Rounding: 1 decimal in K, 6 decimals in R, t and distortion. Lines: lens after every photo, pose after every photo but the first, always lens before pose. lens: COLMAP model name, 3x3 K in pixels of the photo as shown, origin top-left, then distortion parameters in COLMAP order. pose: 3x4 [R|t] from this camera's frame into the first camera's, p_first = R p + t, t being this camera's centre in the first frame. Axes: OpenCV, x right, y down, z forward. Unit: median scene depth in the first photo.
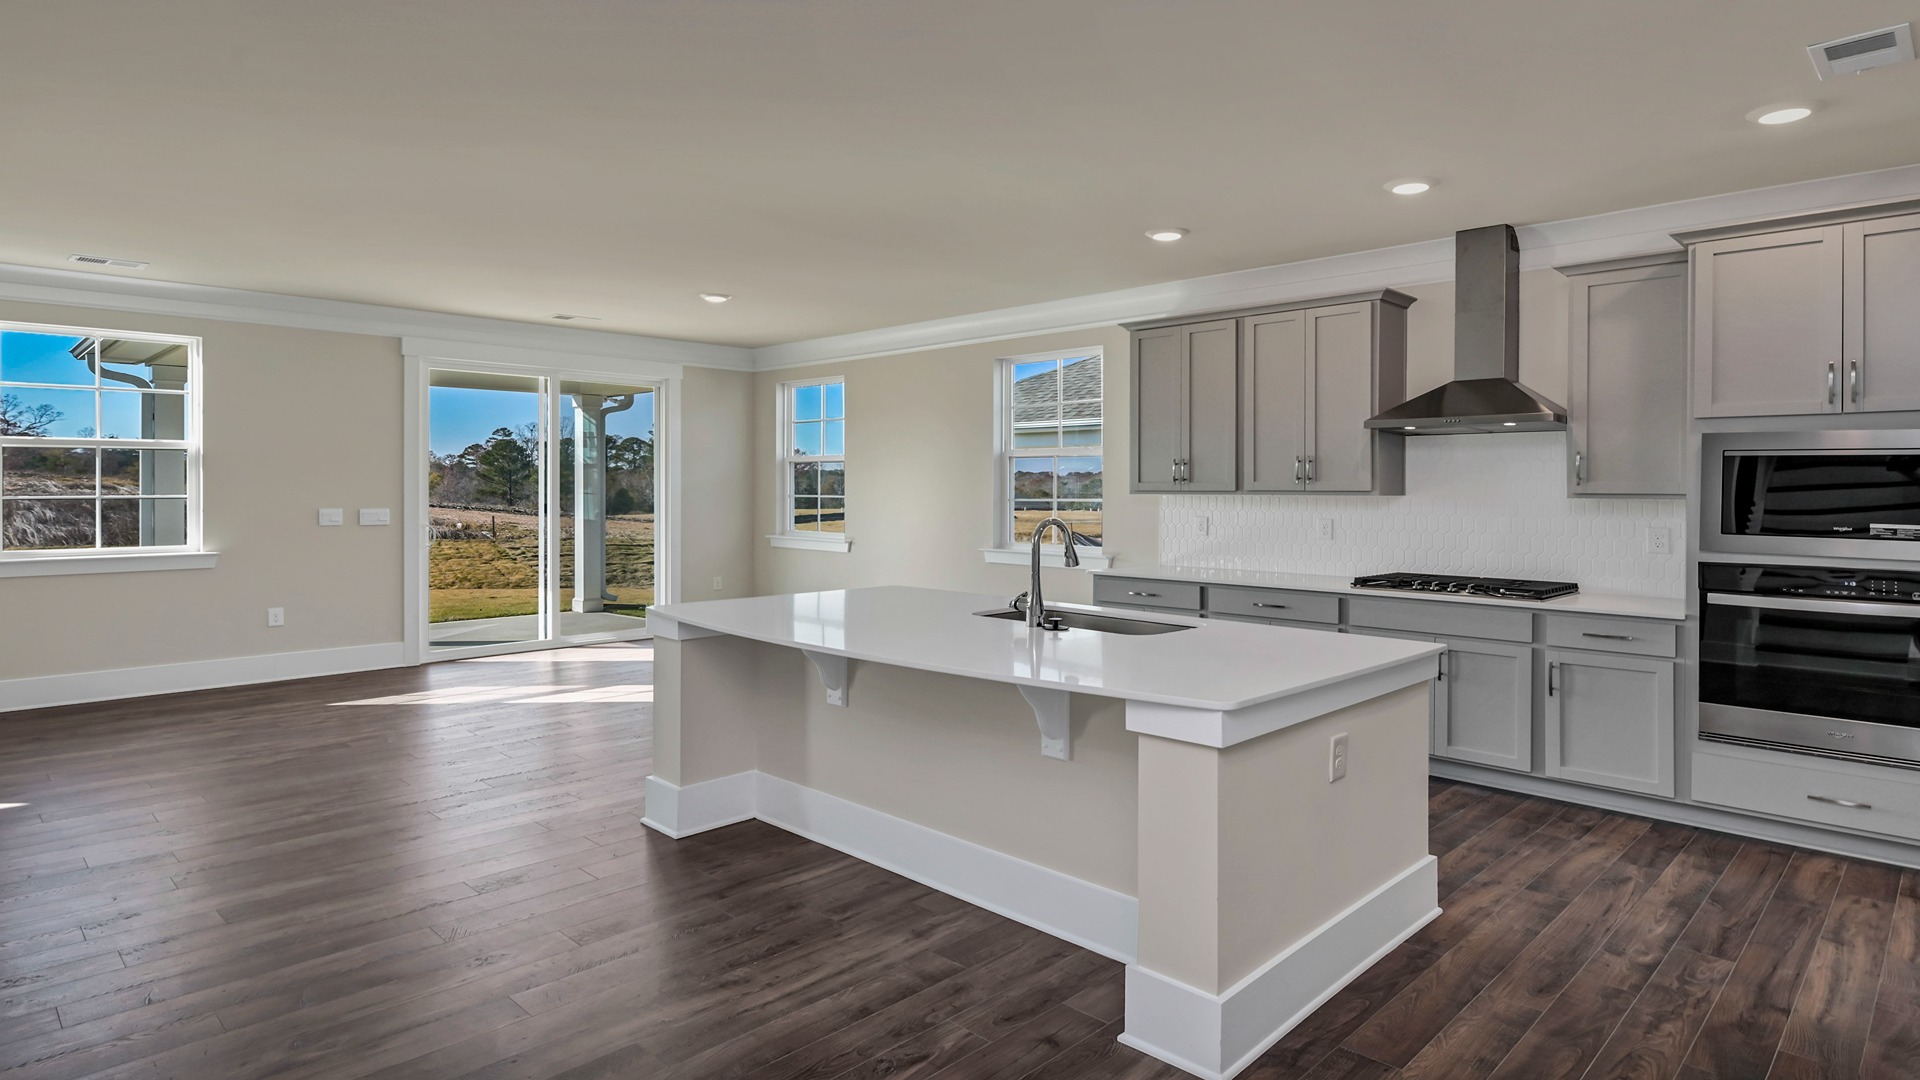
lens RADIAL K [[1051.9, 0, 971.7], [0, 1051.9, 480.5], [0, 0, 1]] dist [0.018873, -0.003290]
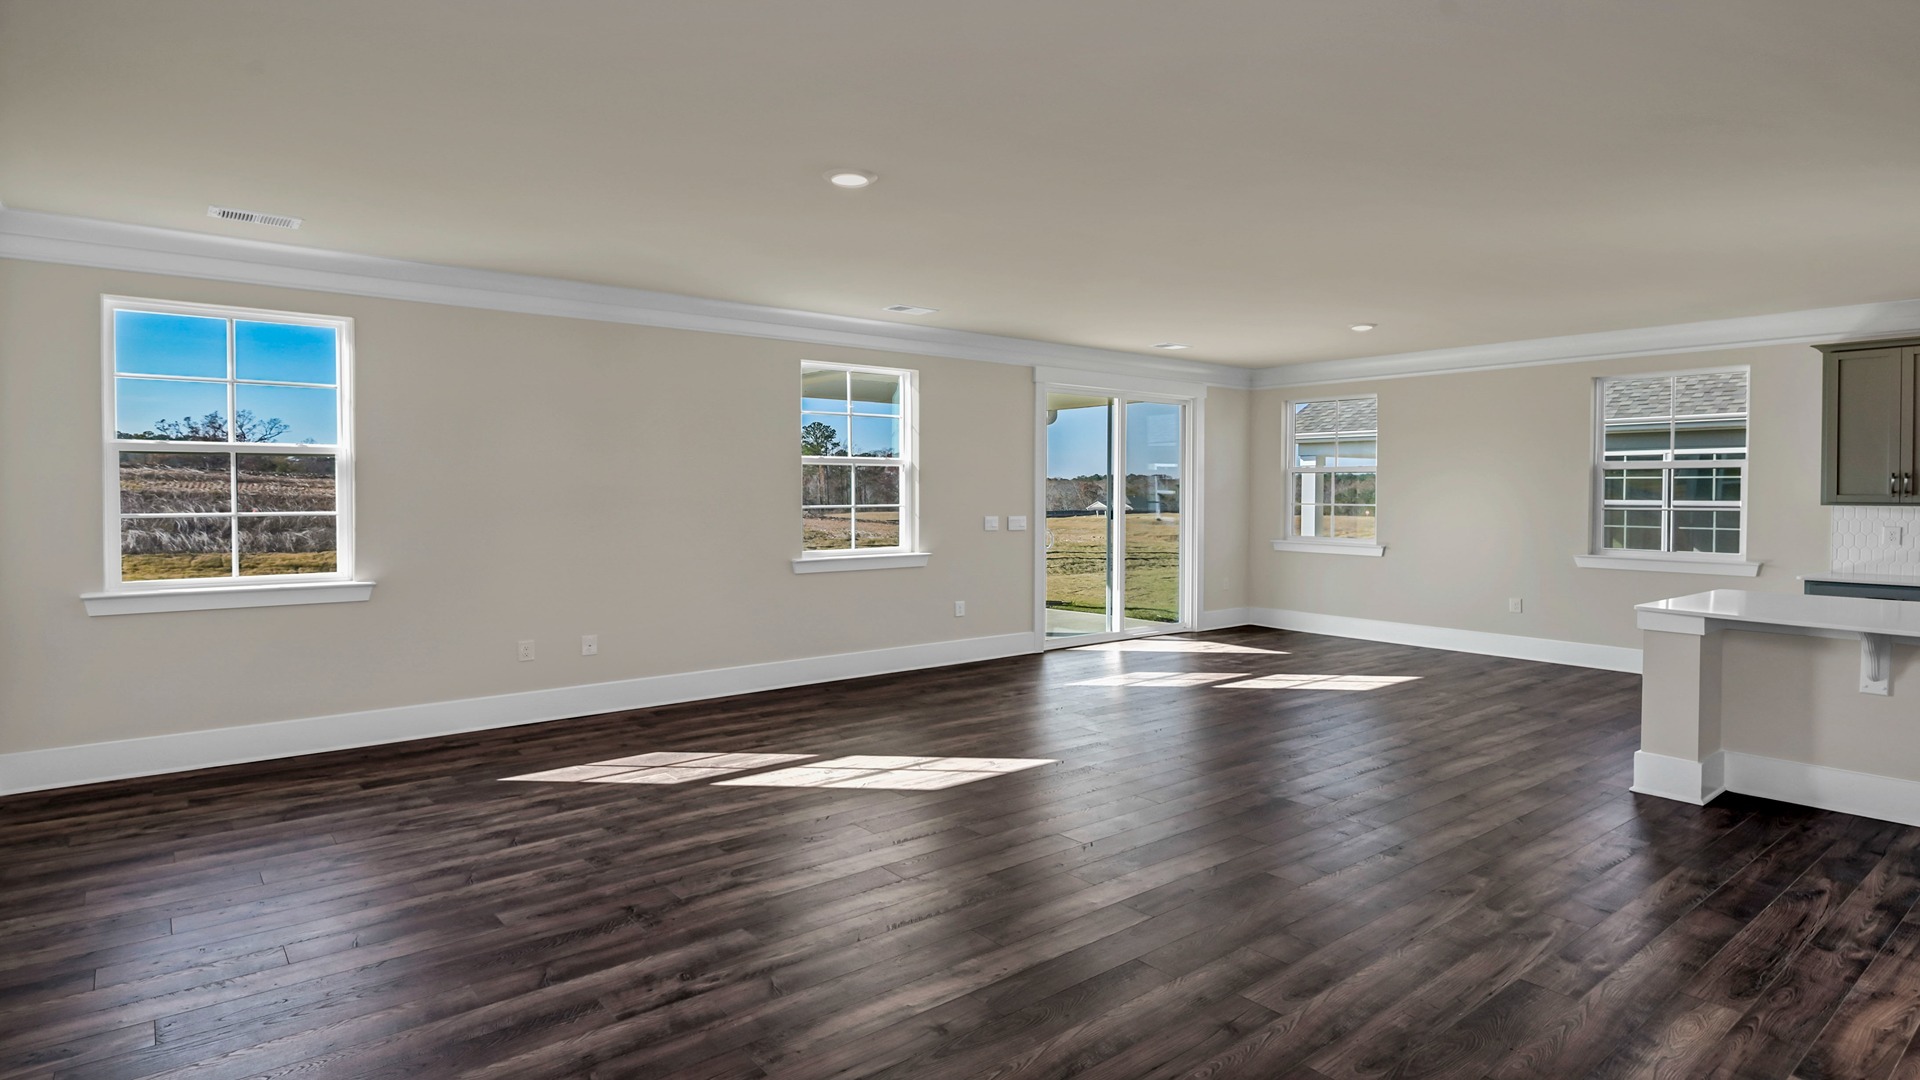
lens RADIAL K [[1005.1, 0, 955.4], [0, 1005.1, 525.3], [0, 0, 1]] dist [0.002706, -0.003069]
pose [[0.994150, 0.002953, -0.107969, -0.659640], [0.001547, 0.999134, 0.041573, -0.011328], [0.107998, -0.041497, 0.993285, -0.120633]]
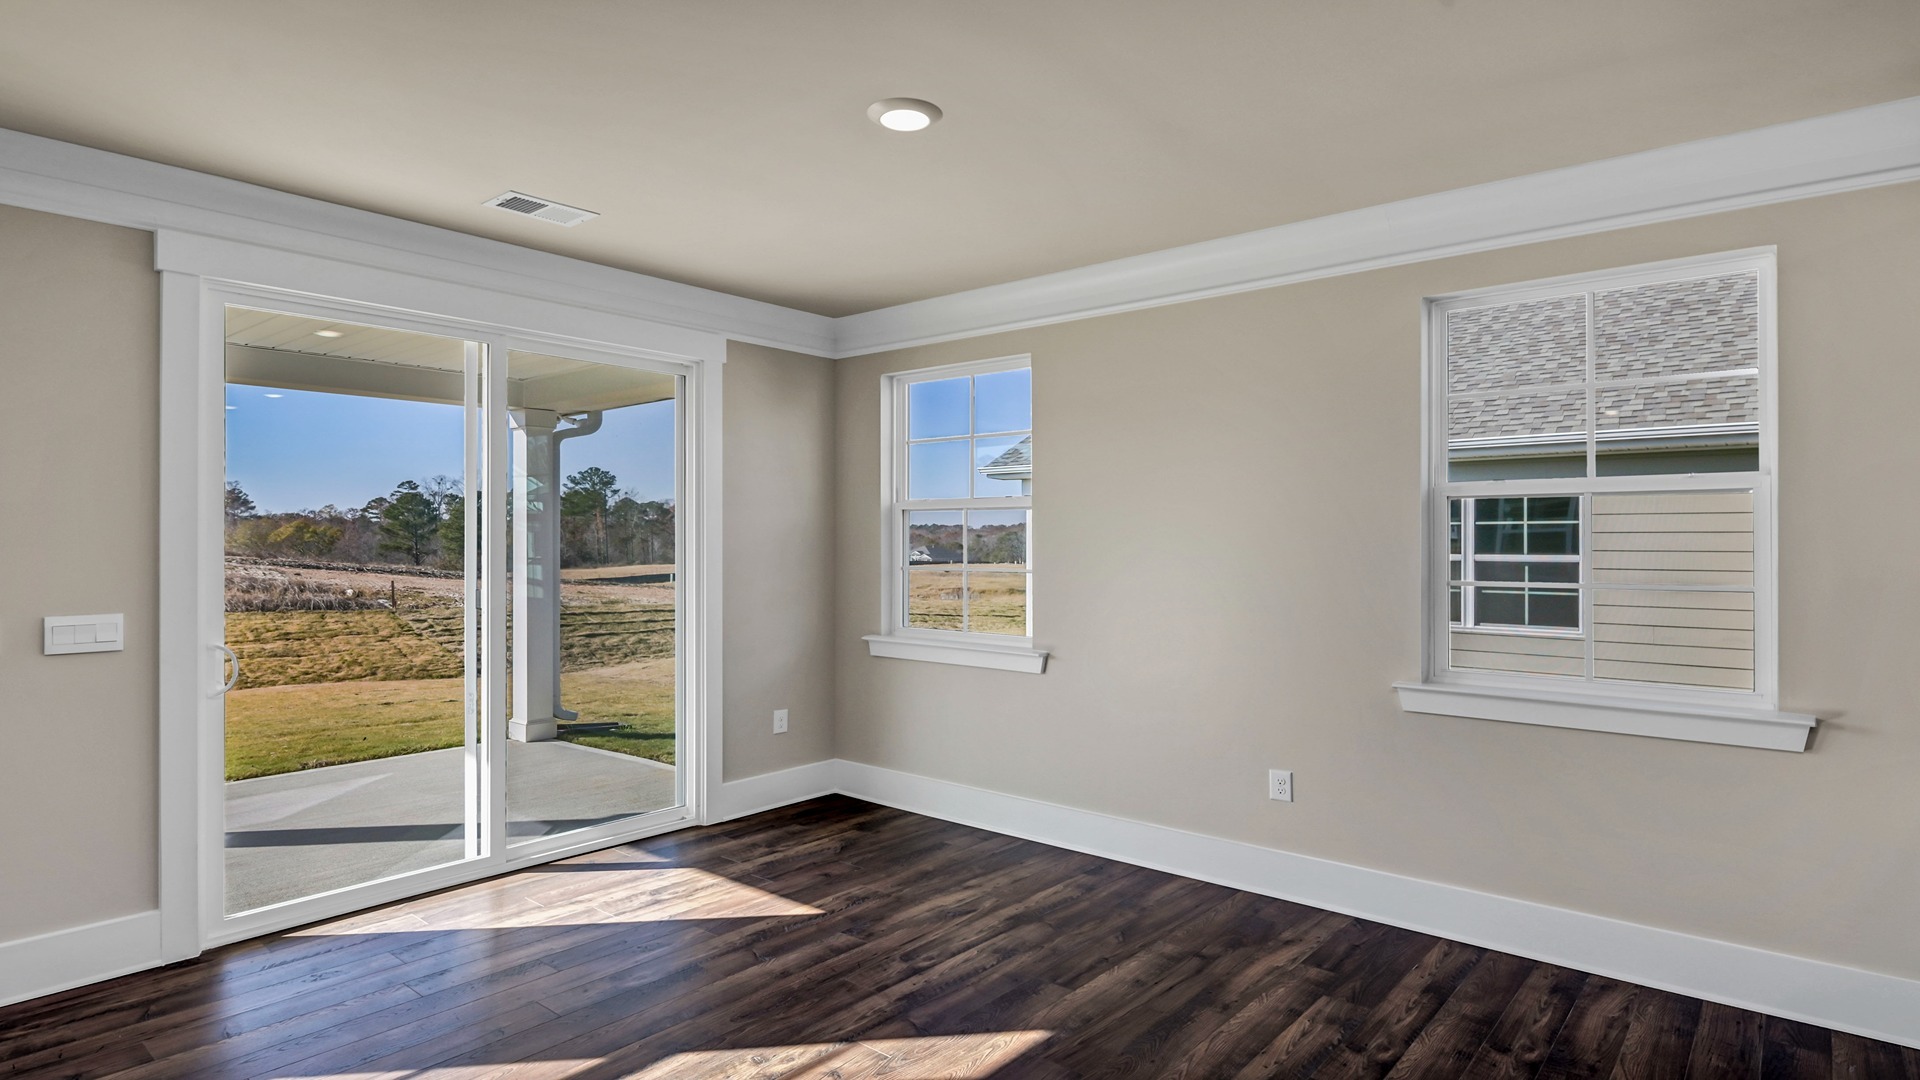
lens RADIAL K [[1005.1, 0, 963.8], [0, 1005.1, 529.2], [0, 0, 1]] dist [0.002706, -0.003069]
pose [[0.996285, -0.002704, 0.086079, -0.301899], [0.003031, 0.999989, -0.003671, -0.007874], [-0.086068, 0.003918, 0.996282, 0.707264]]
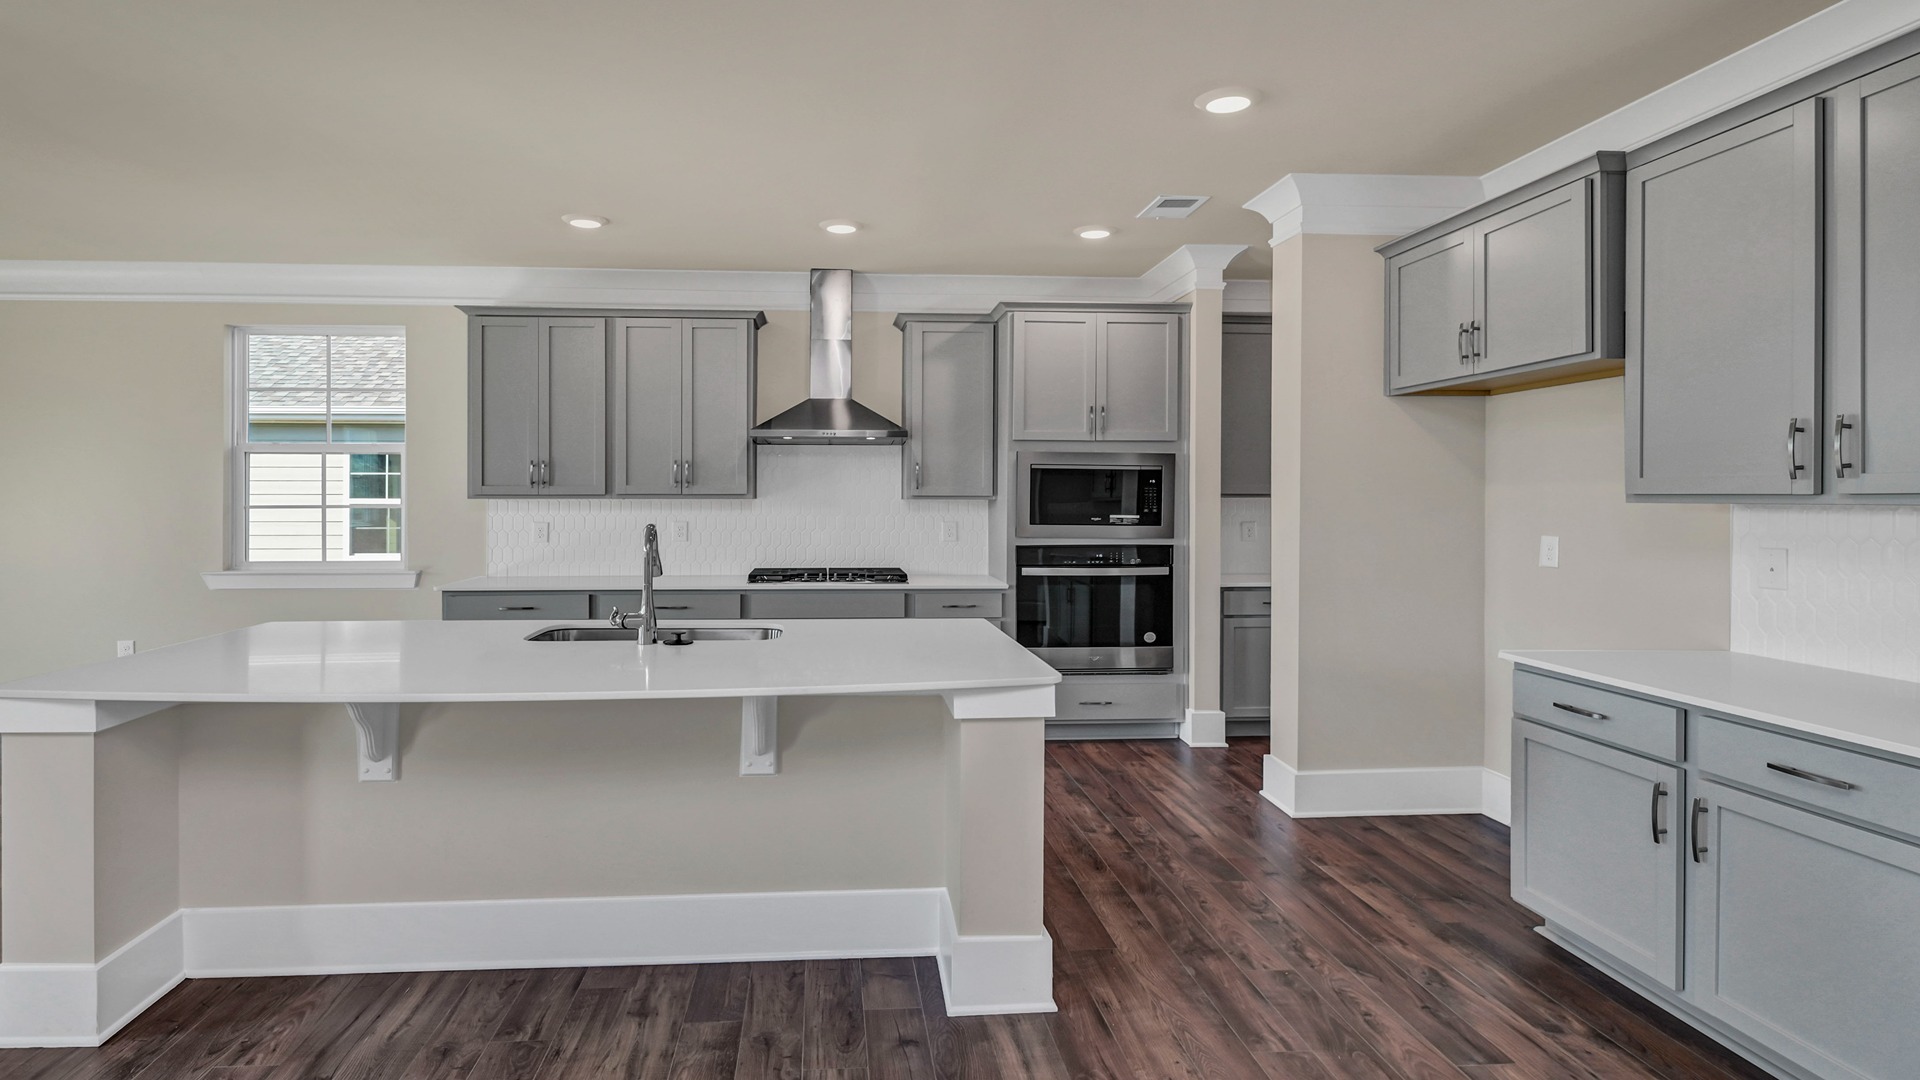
lens RADIAL K [[1051.9, 0, 898.9], [0, 1051.9, 493.4], [0, 0, 1]] dist [0.018873, -0.003290]
pose [[0.665133, -0.002048, 0.746722, -0.292193], [-0.004282, 0.999969, 0.006557, 0.001002], [-0.746713, -0.007559, 0.665103, 0.147004]]
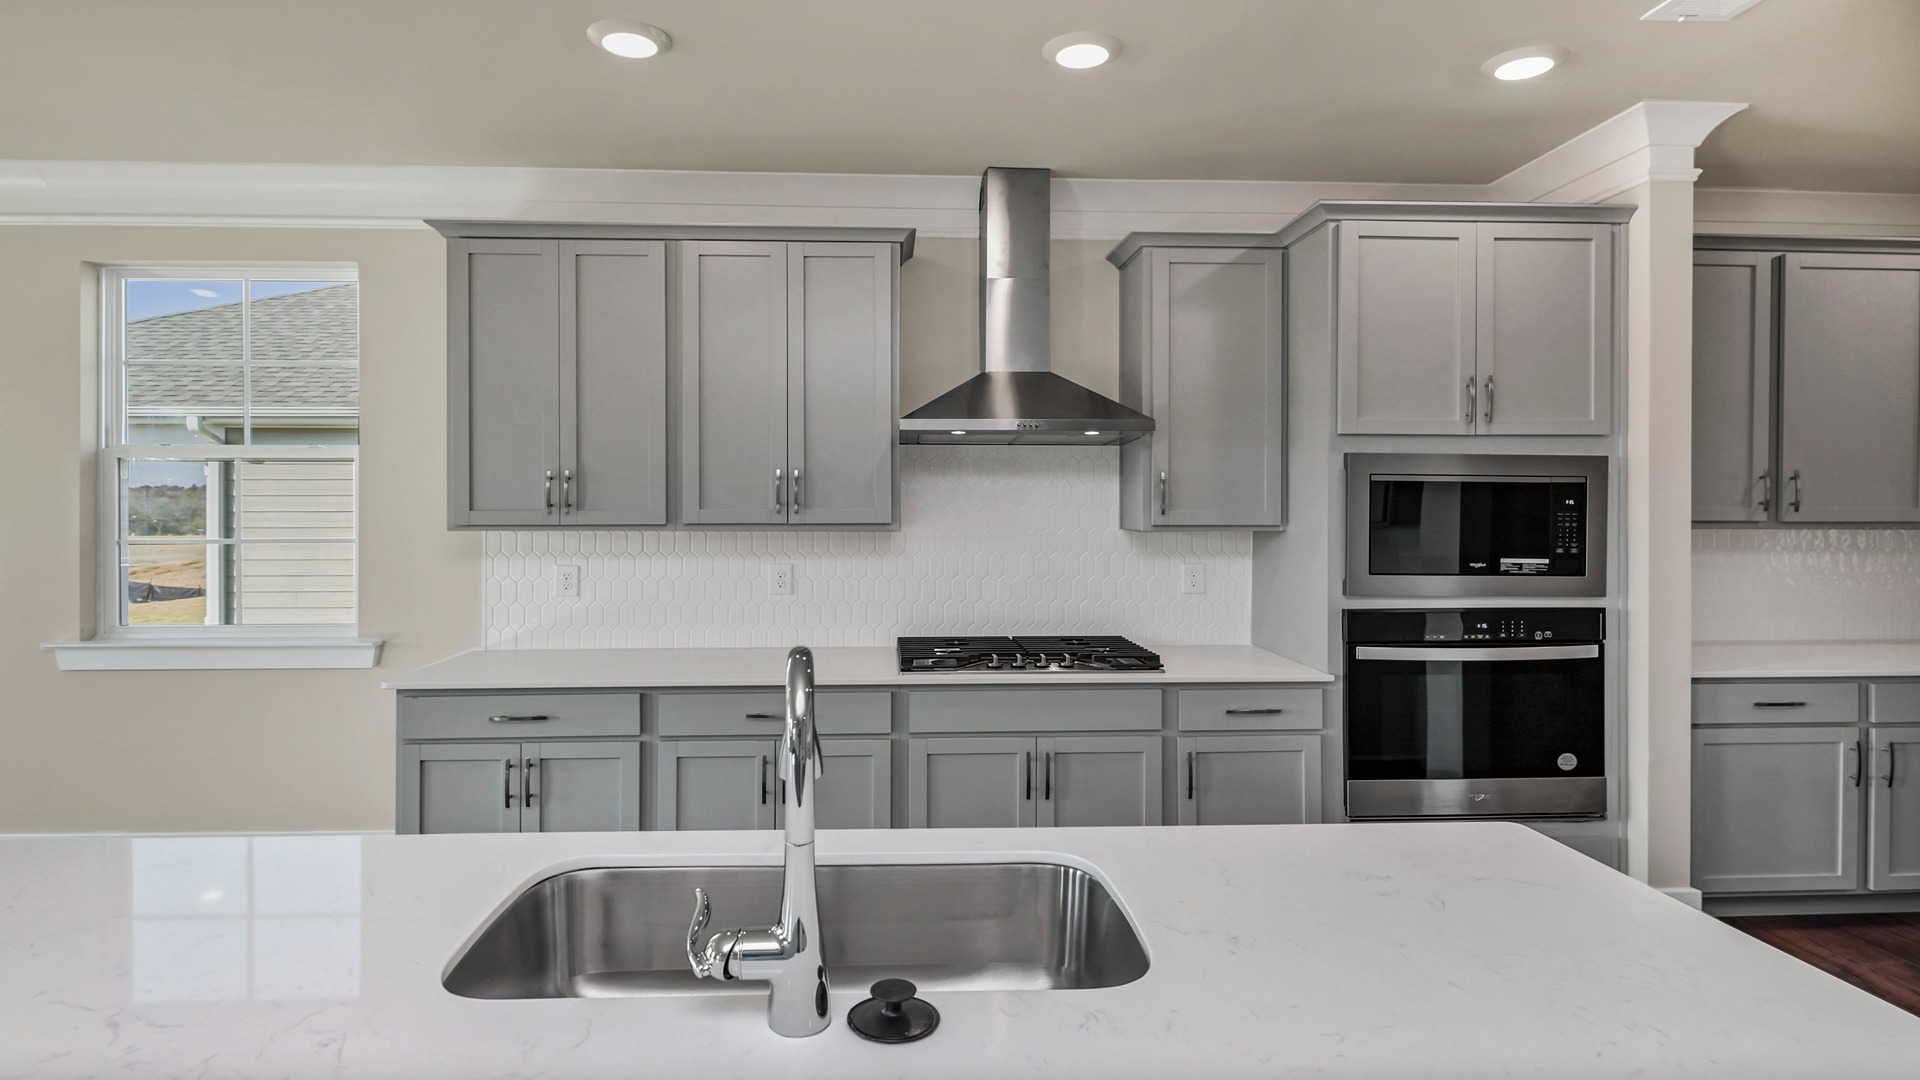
lens RADIAL K [[1005.1, 0, 926.7], [0, 1005.1, 509.2], [0, 0, 1]] dist [0.002706, -0.003069]
pose [[0.681379, -0.005560, 0.731910, -0.070284], [-0.003365, 0.999937, 0.010729, -0.005554], [-0.731923, -0.009773, 0.681317, 0.487796]]
